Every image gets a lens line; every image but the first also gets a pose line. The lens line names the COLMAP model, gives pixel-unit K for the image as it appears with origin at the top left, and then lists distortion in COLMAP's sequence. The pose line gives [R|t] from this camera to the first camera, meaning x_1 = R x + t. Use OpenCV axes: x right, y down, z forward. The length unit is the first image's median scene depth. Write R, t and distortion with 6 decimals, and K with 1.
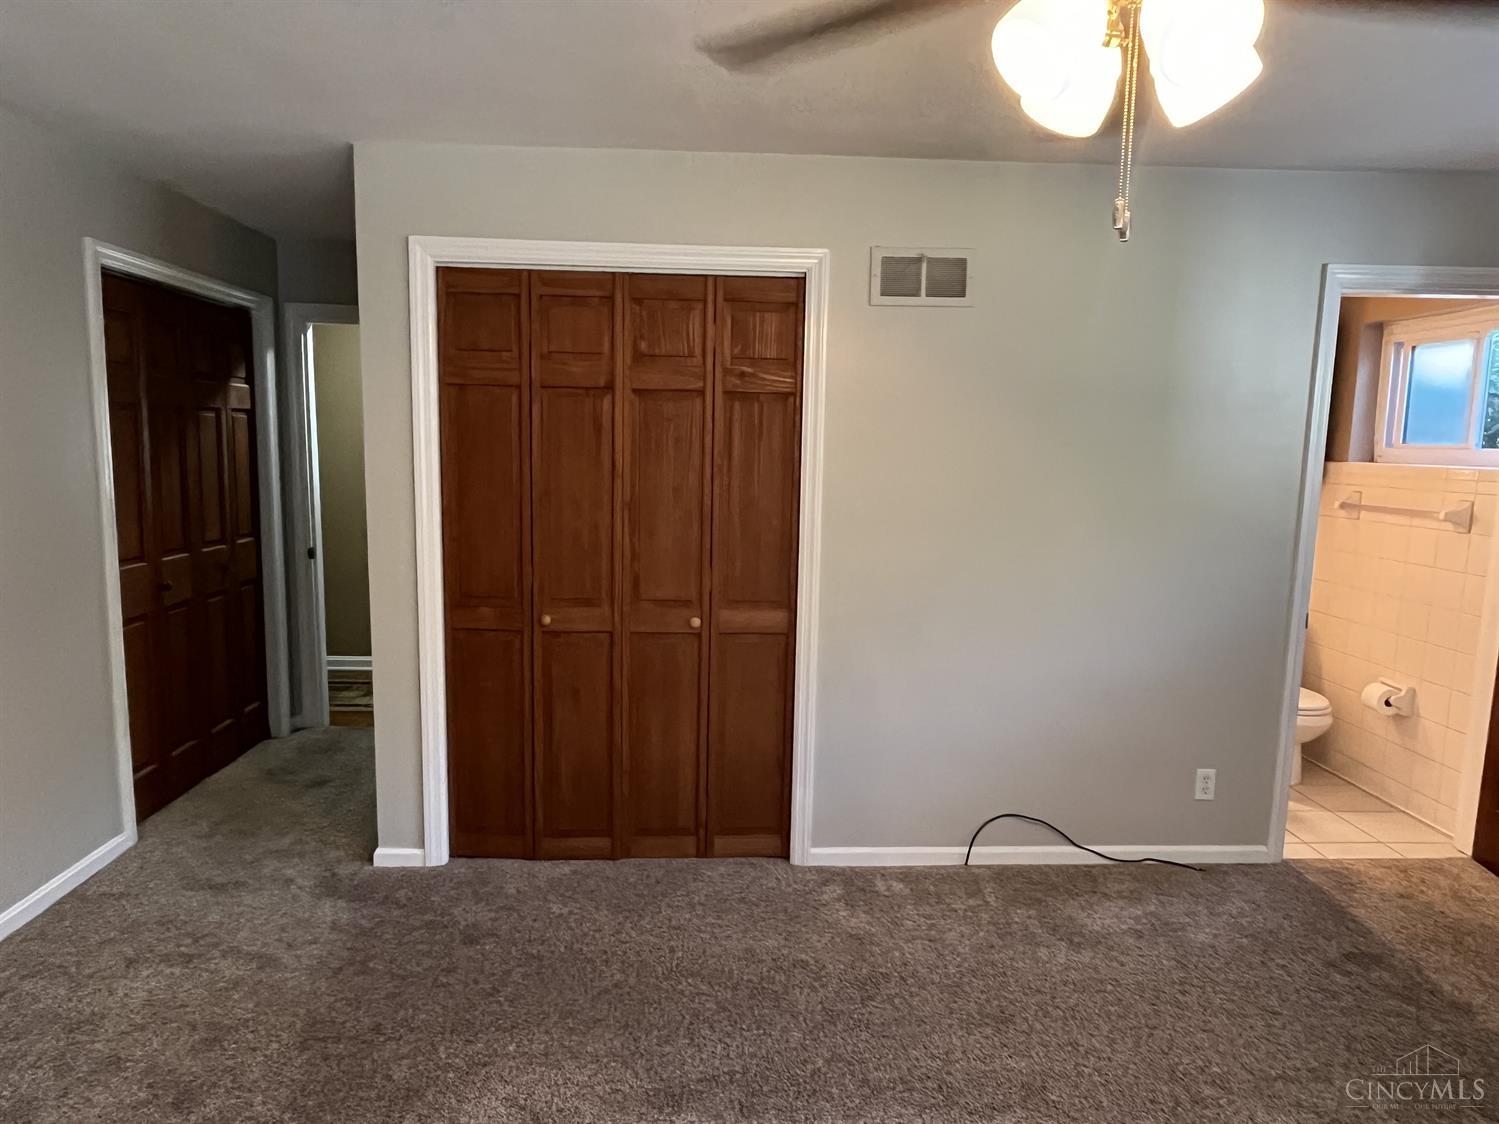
lens RADIAL K [[935.2, 0, 749.2], [0, 935.2, 564.6], [0, 0, 1]] dist [0.000602, -0.000717]
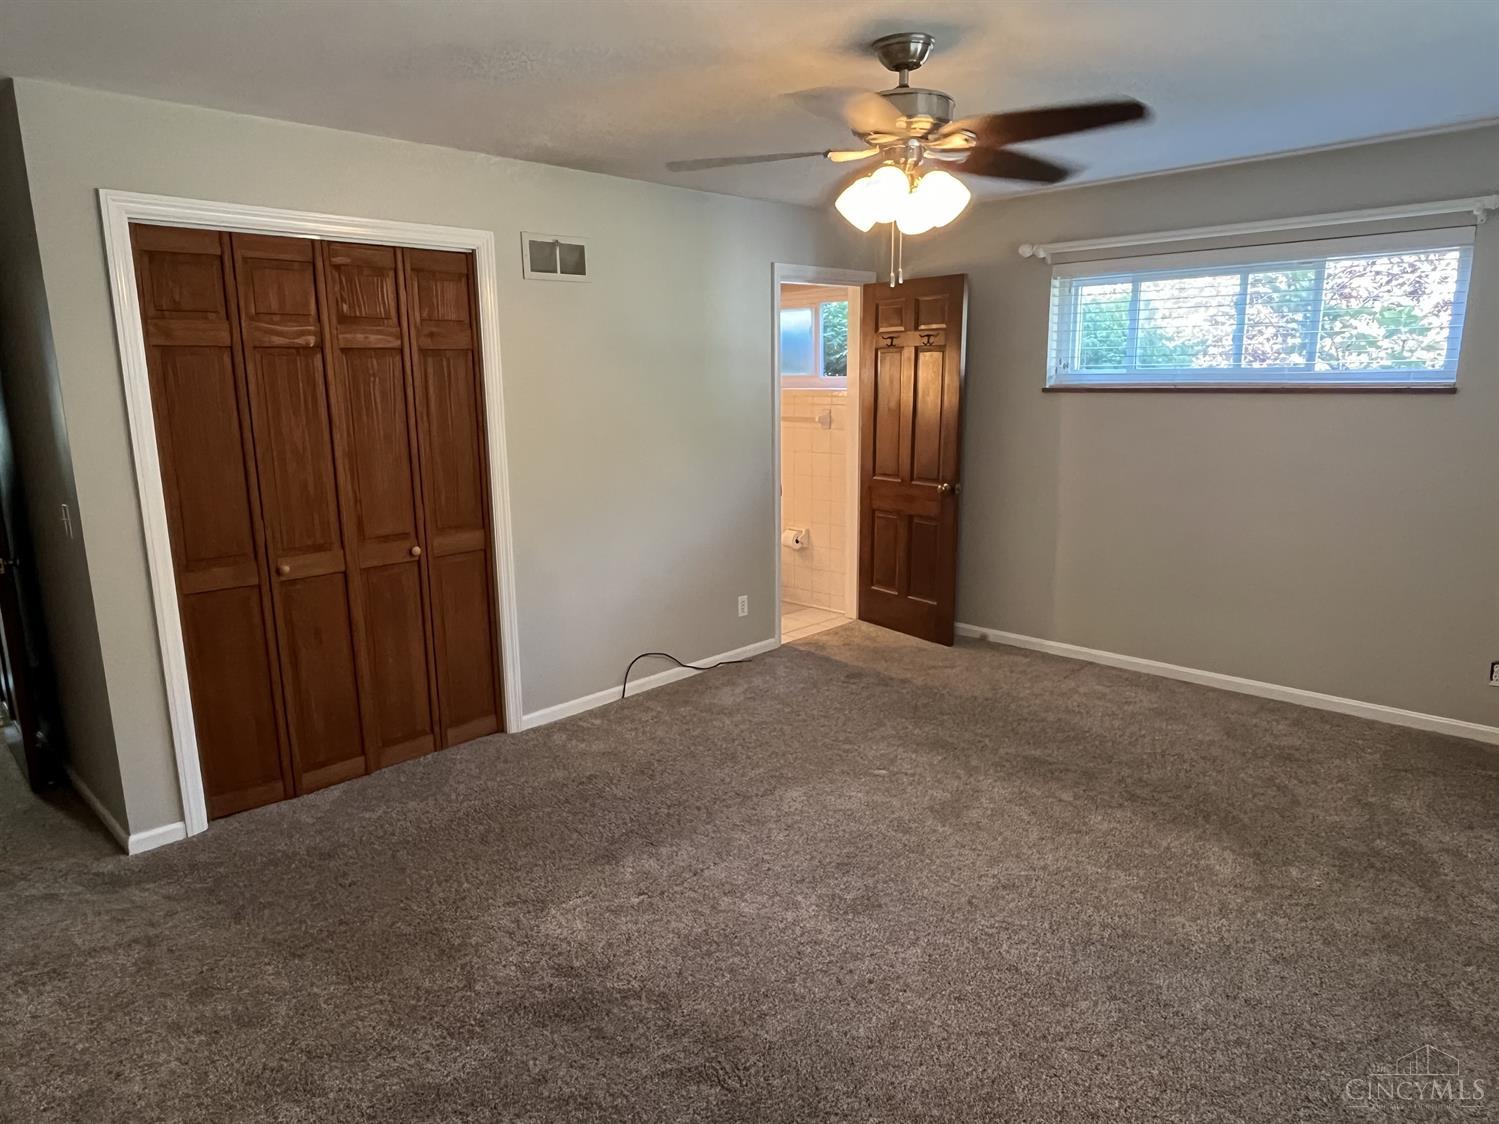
lens RADIAL K [[935.2, 0, 749.3], [0, 935.2, 559.2], [0, 0, 1]] dist [0.000602, -0.000717]
pose [[0.727964, -0.162098, 0.666177, -0.535776], [0.117157, 0.986768, 0.112083, -0.009710], [-0.675531, -0.003545, 0.737323, -0.133286]]
